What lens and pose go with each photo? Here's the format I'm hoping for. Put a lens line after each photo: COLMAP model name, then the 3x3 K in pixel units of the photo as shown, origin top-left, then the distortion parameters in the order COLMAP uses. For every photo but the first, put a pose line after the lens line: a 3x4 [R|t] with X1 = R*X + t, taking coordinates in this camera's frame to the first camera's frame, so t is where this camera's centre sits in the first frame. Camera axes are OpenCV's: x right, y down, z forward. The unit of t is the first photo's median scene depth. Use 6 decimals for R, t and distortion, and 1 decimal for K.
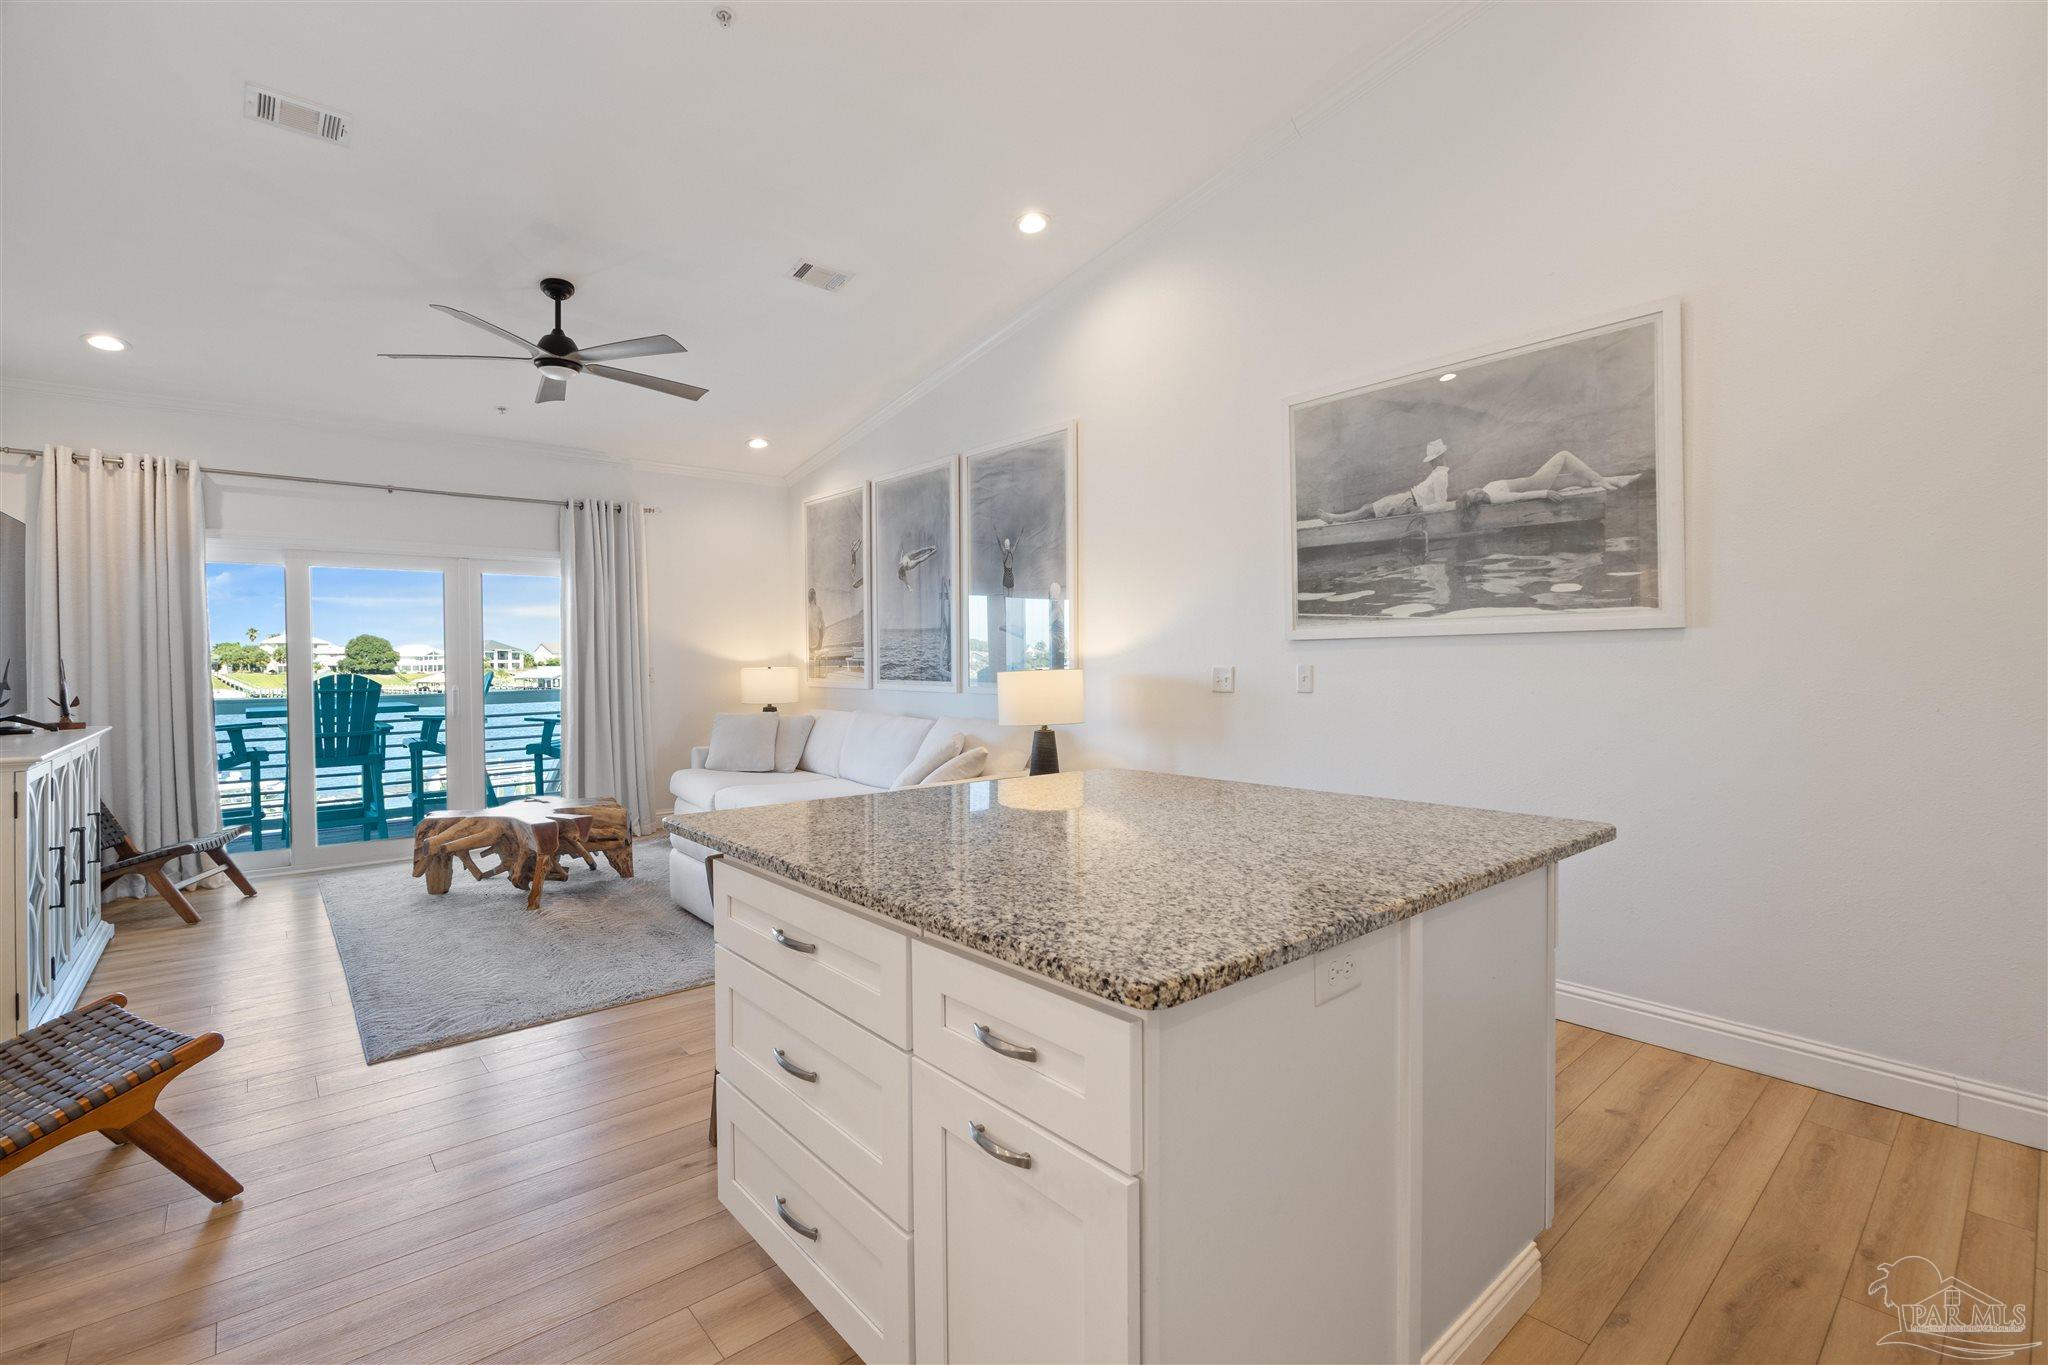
lens RADIAL K [[931.7, 0, 1033.4], [0, 931.7, 669.9], [0, 0, 1]] dist [-0.004848, 0.001608]
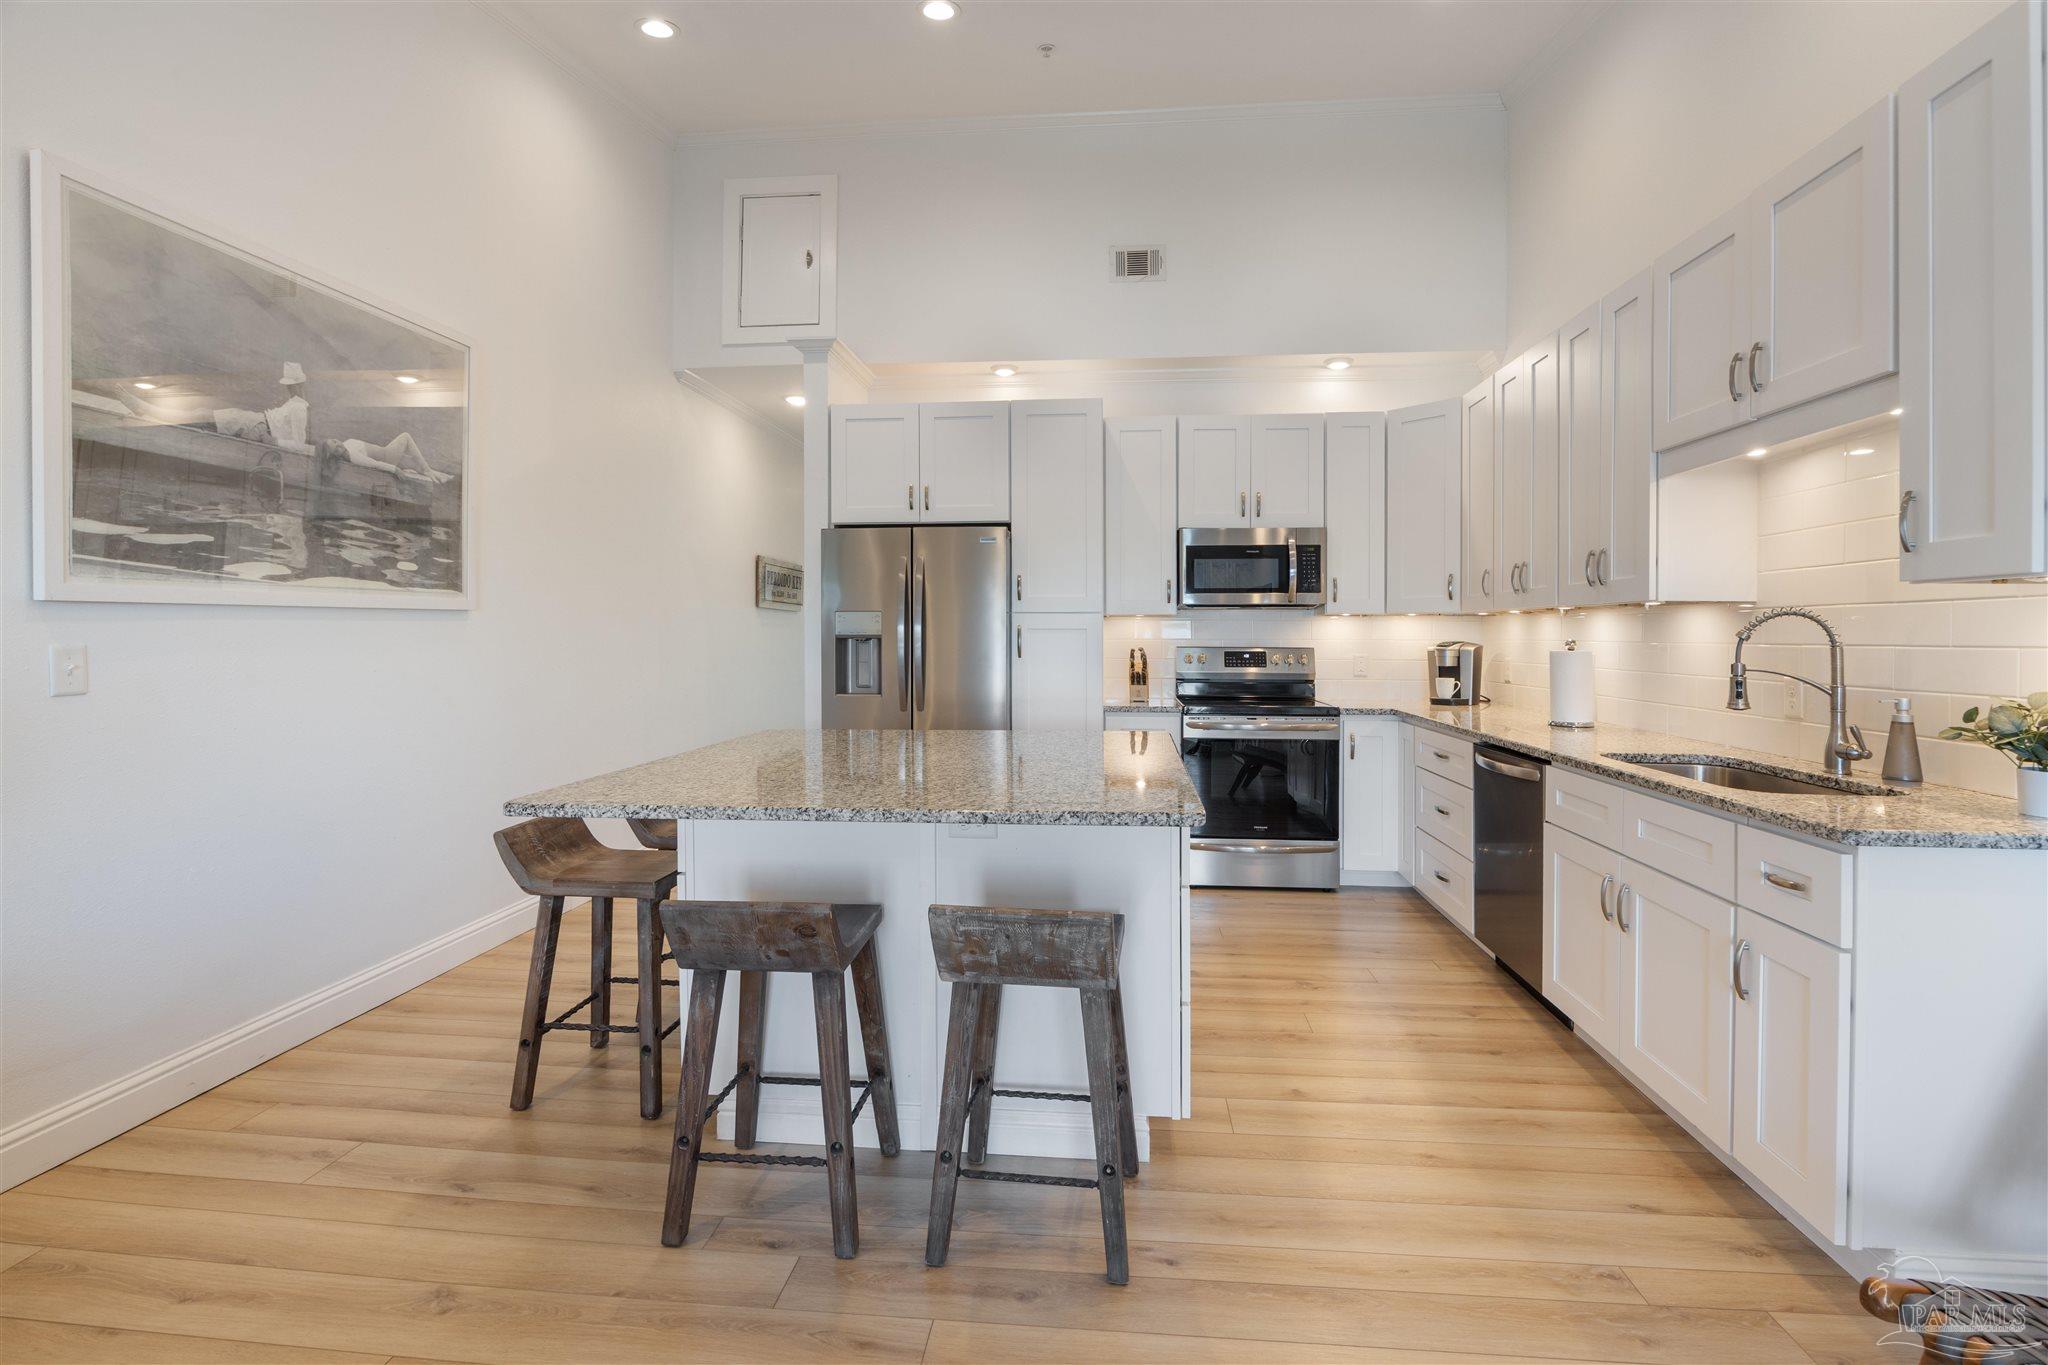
lens RADIAL K [[931.7, 0, 1040.6], [0, 931.7, 638.2], [0, 0, 1]] dist [-0.004848, 0.001608]
pose [[-0.698746, 0.002727, 0.715364, -0.600984], [0.013677, 0.999861, 0.009548, -0.008566], [-0.715239, 0.016455, -0.698686, 1.128417]]
